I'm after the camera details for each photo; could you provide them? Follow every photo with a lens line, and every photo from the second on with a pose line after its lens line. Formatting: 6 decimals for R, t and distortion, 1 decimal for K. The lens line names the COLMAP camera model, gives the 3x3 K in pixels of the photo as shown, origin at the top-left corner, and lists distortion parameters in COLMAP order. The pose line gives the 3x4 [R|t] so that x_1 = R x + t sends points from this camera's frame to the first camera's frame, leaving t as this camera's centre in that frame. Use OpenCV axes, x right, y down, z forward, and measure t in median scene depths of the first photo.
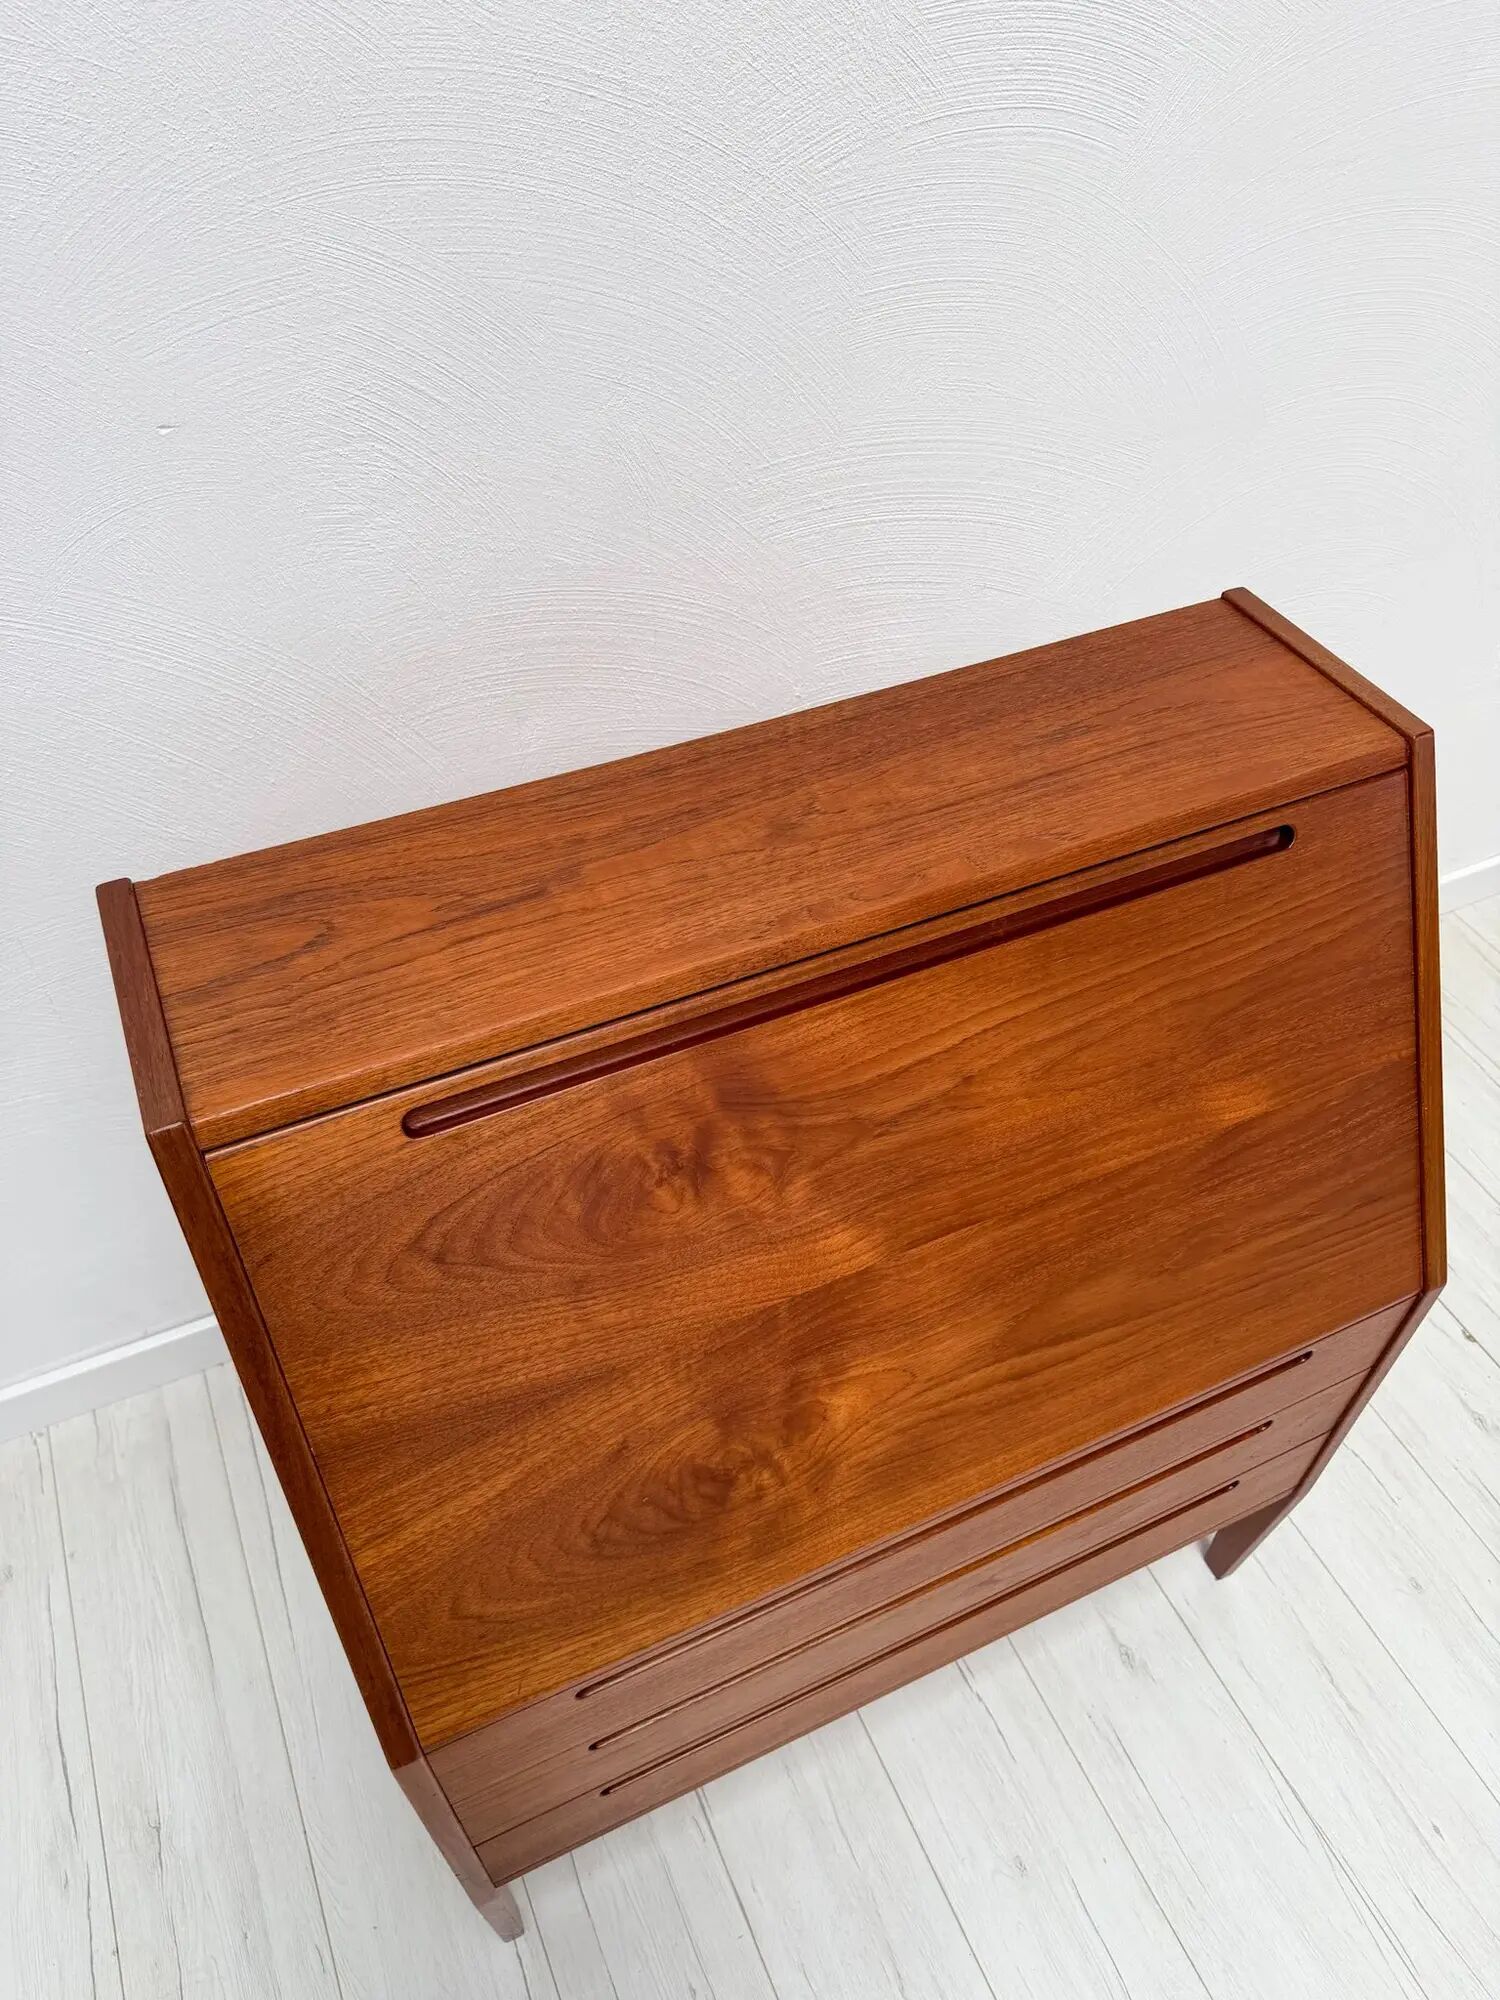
lens RADIAL K [[1412.1, 0, 751.3], [0, 1412.1, 997.0], [0, 0, 1]] dist [0.111016, -0.173950]
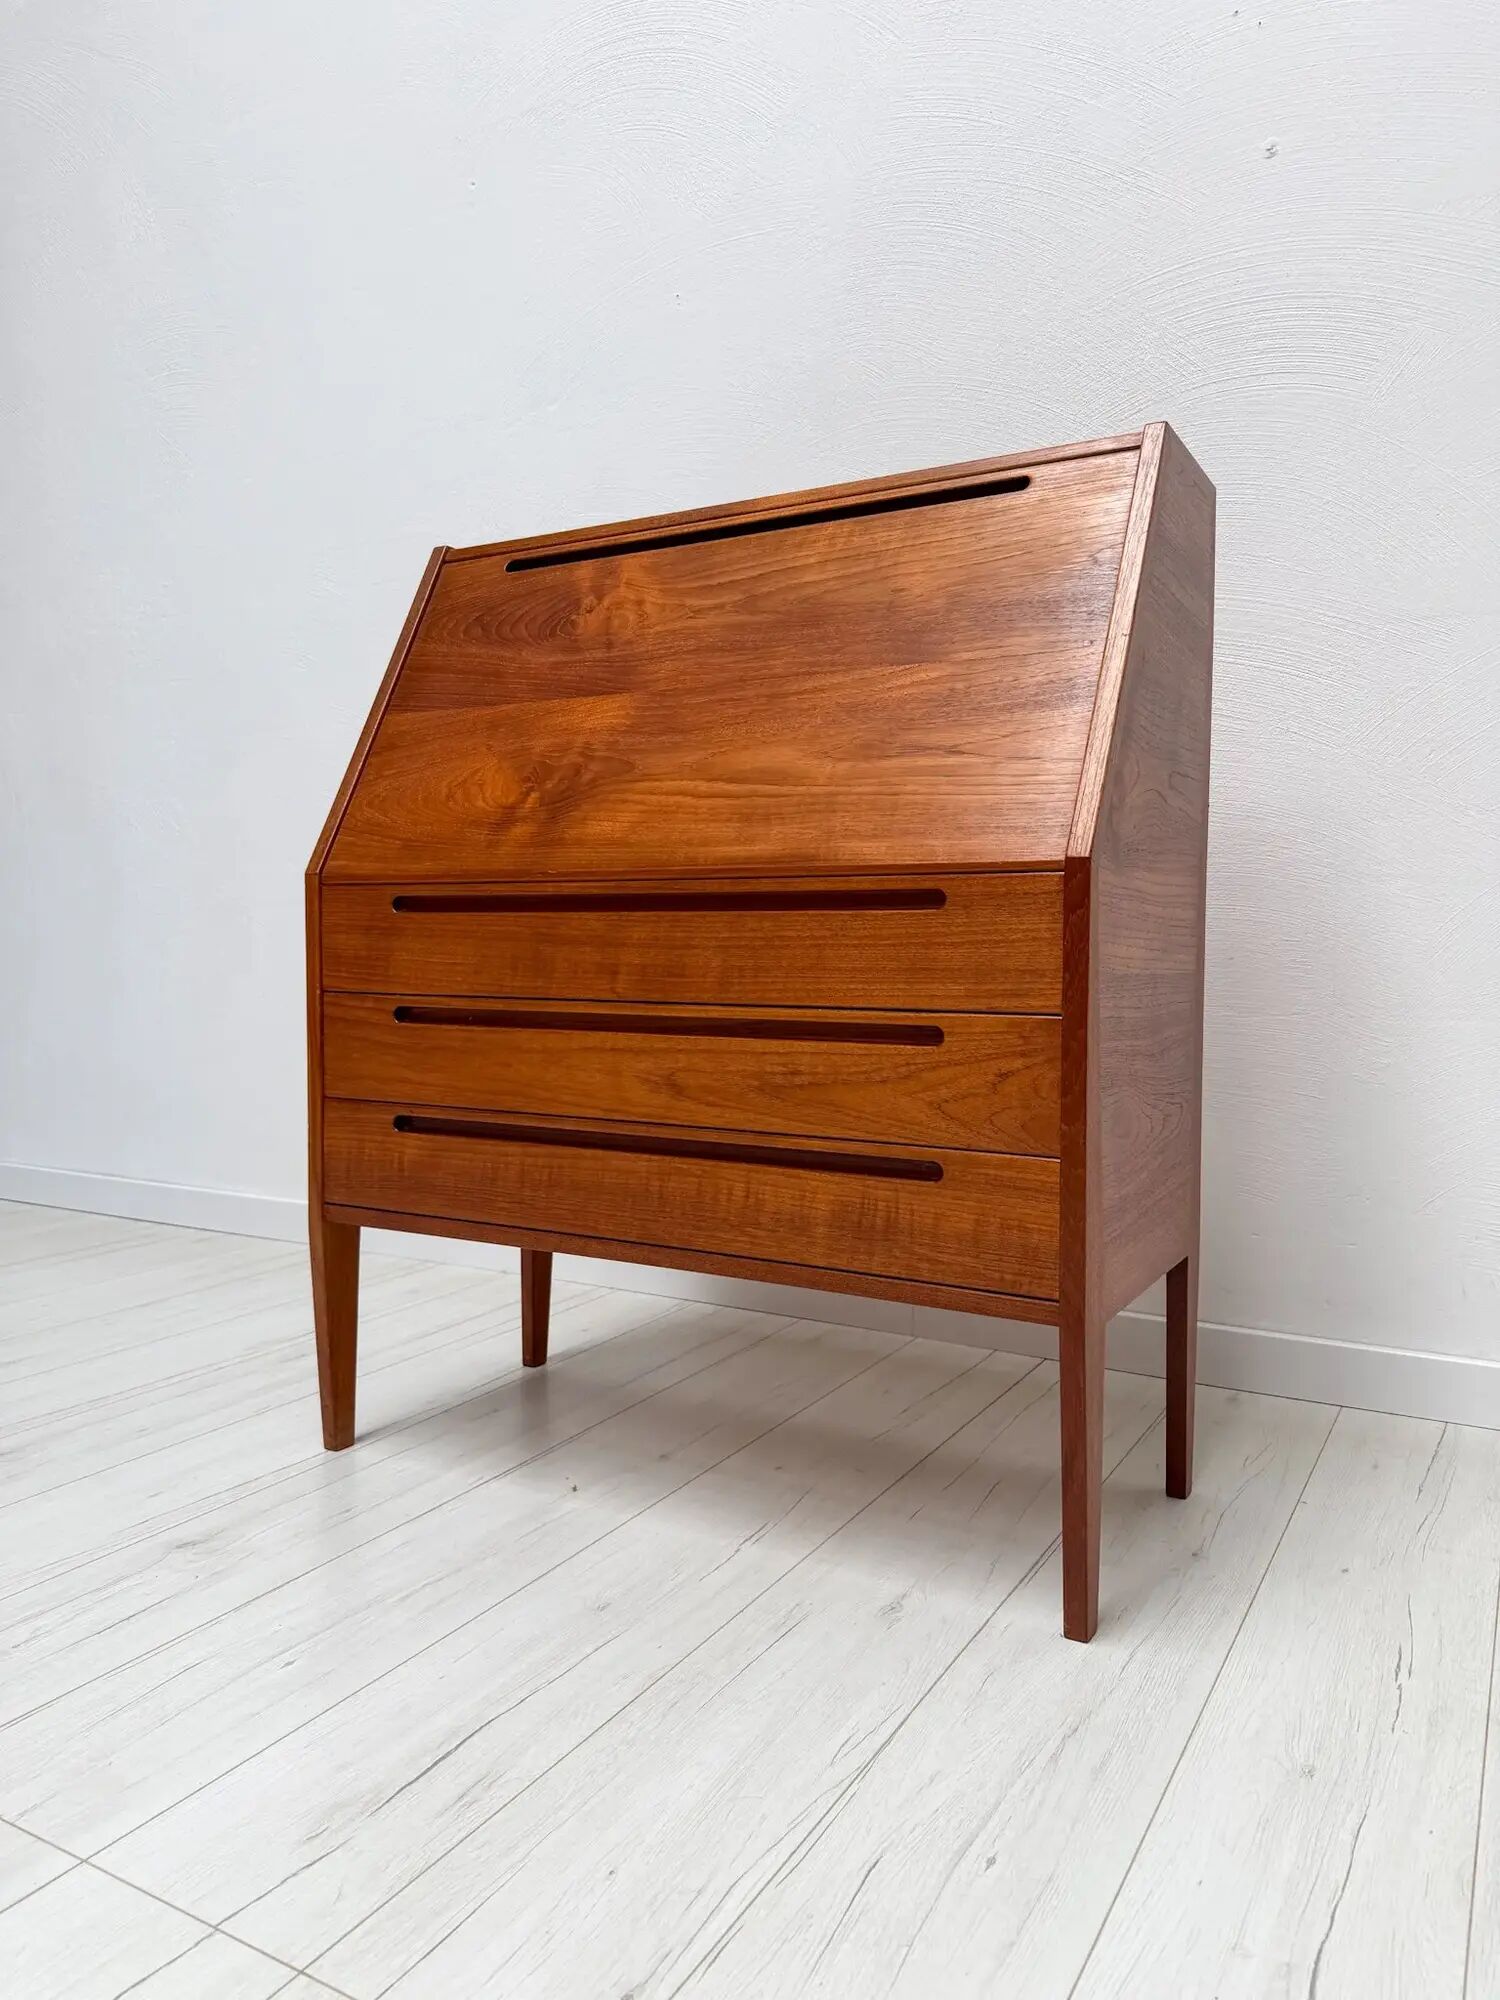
lens RADIAL K [[1412.1, 0, 751.3], [0, 1412.1, 997.0], [0, 0, 1]] dist [0.111016, -0.173950]
pose [[0.582672, 0.031954, -0.812079, 1.389906], [-0.588449, 0.705792, -0.394444, 0.954335], [0.560555, 0.707698, 0.430048, 0.629034]]
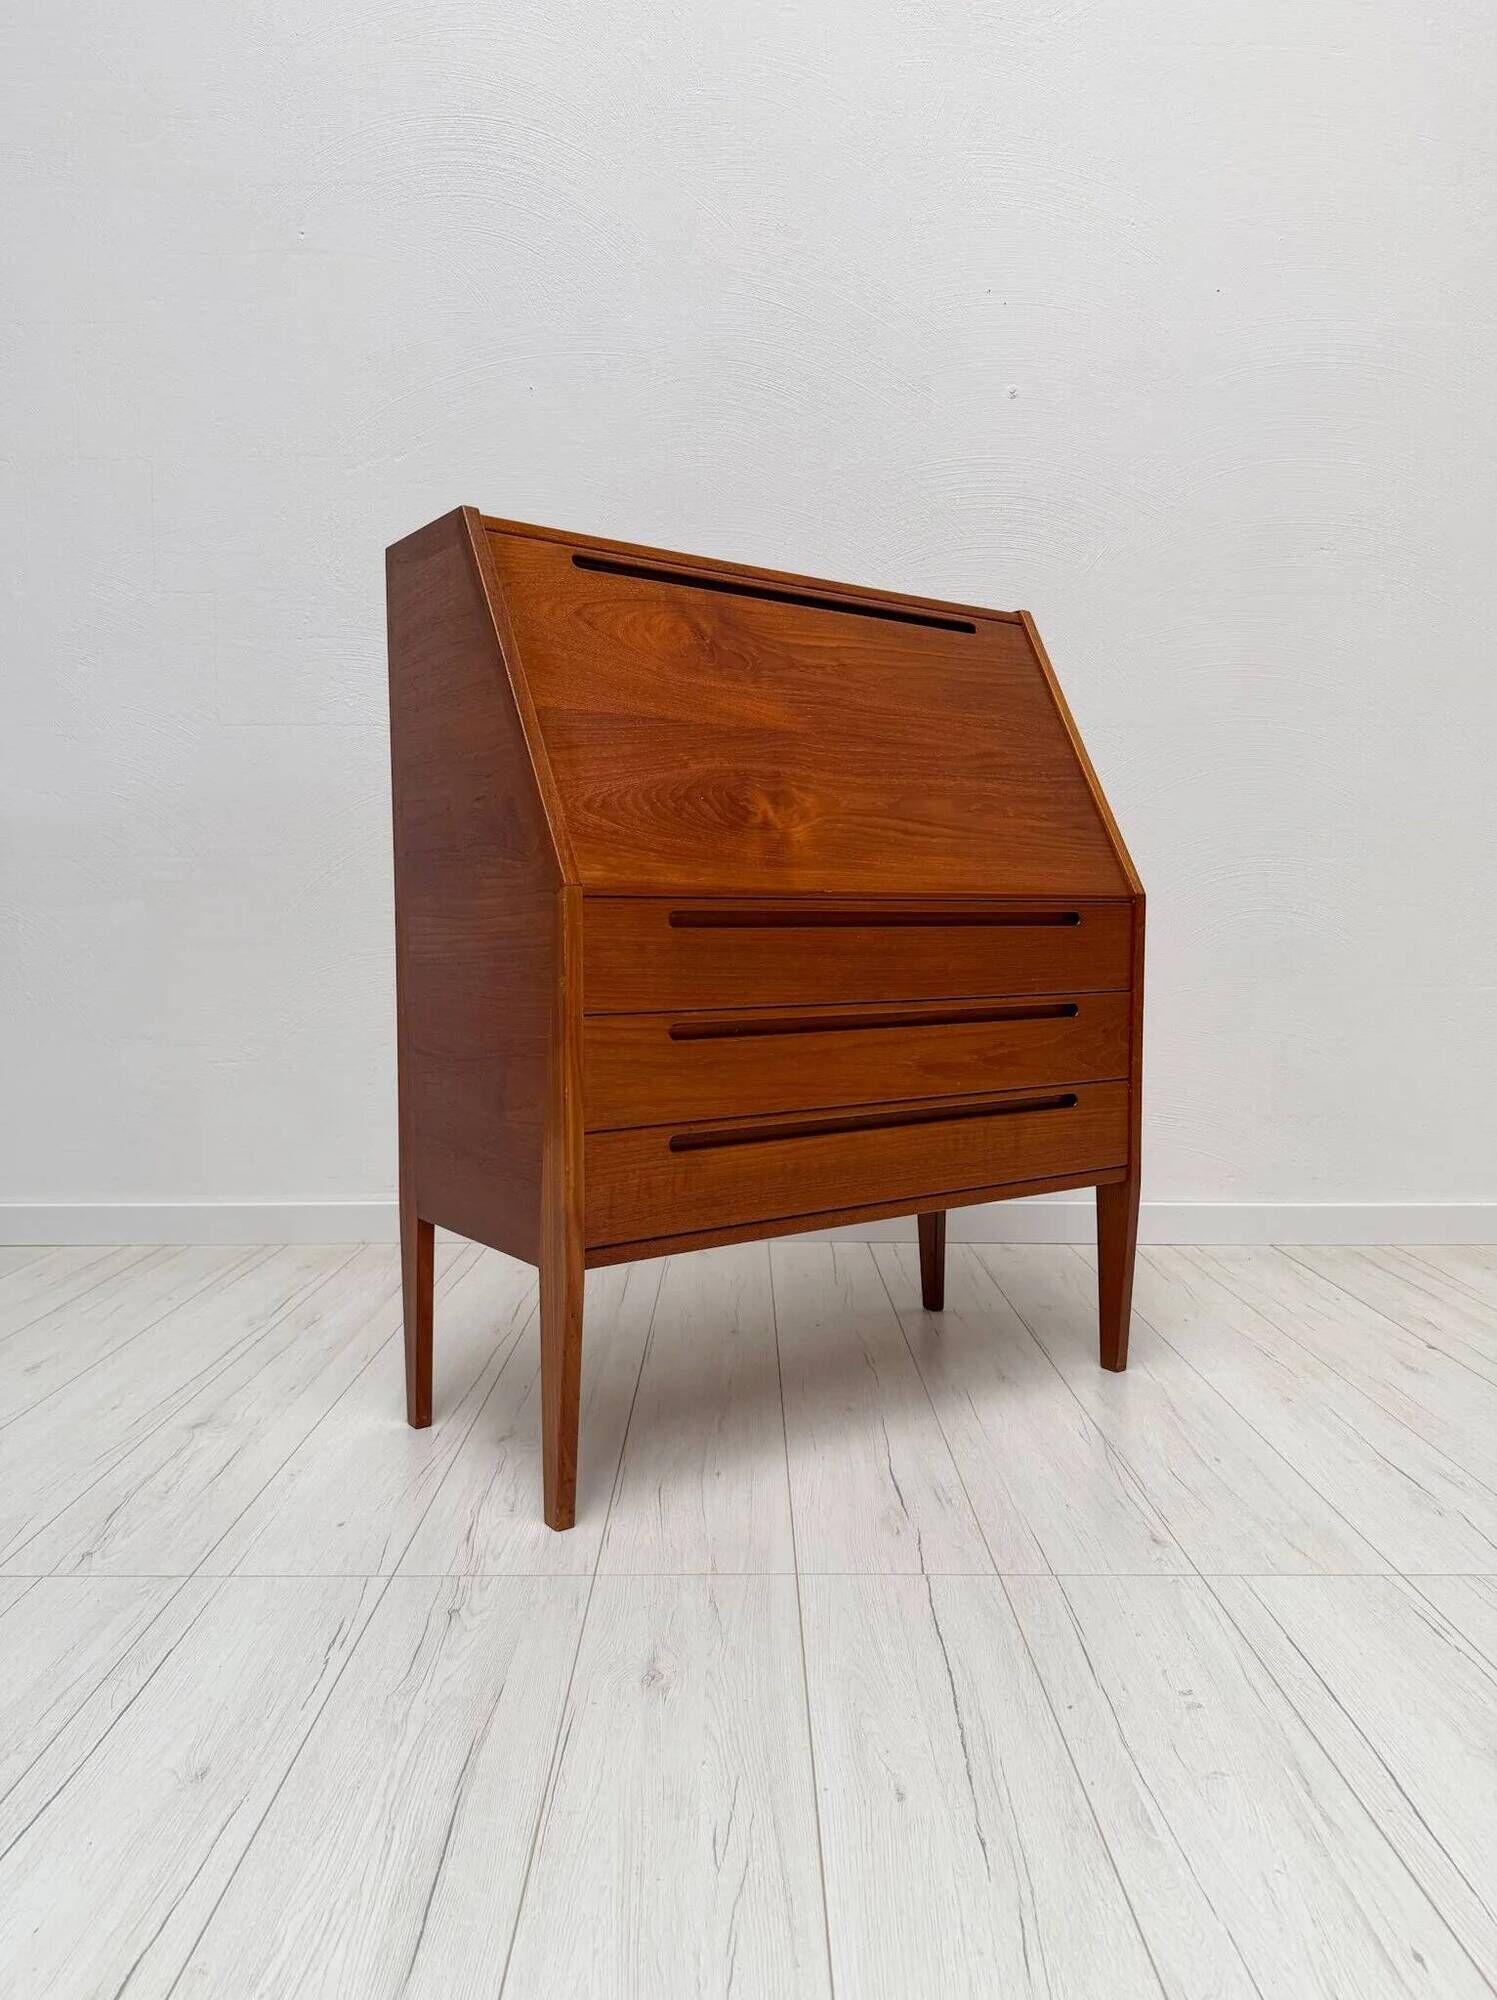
lens RADIAL K [[1419.8, 0, 752.5], [0, 1419.8, 1008.2], [0, 0, 1]] dist [0.110796, -0.007778]
pose [[0.978614, -0.017302, 0.204976, -0.349866], [0.151903, 0.732699, -0.663383, 1.586756], [-0.138708, 0.680333, 0.719658, -0.031164]]
